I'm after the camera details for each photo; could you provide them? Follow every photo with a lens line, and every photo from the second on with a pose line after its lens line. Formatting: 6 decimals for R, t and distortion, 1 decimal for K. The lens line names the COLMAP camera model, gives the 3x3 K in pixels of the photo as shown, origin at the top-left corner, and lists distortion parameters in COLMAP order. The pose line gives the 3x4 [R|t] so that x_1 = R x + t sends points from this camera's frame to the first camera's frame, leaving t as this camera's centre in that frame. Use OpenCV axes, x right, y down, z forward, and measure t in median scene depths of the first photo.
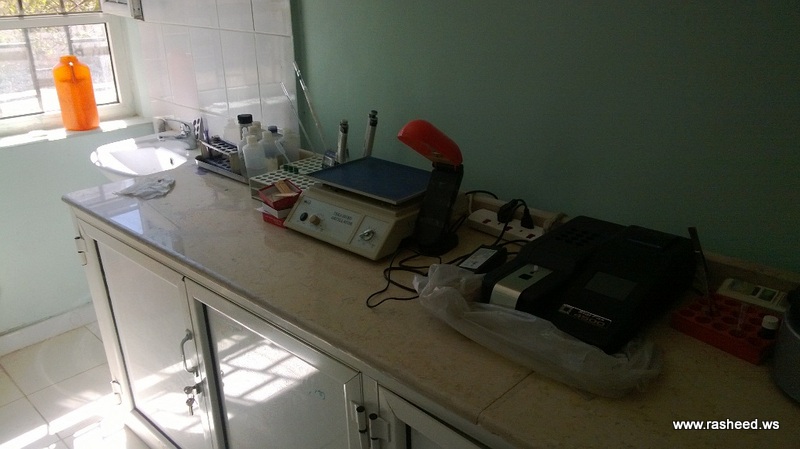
lens RADIAL K [[636.6, 0, 395.4], [0, 636.6, 244.1], [0, 0, 1]] dist [0.130559, -0.177584]
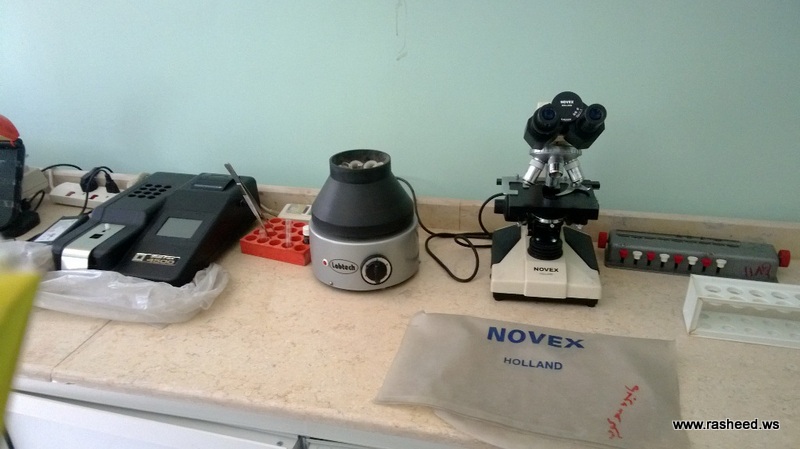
lens RADIAL K [[636.6, 0, 395.4], [0, 636.6, 244.1], [0, 0, 1]] dist [0.130559, -0.177584]
pose [[0.867452, -0.212162, 0.450017, 0.145163], [0.192464, 0.977195, 0.089707, 0.060935], [-0.458787, 0.008796, 0.888503, -0.152427]]
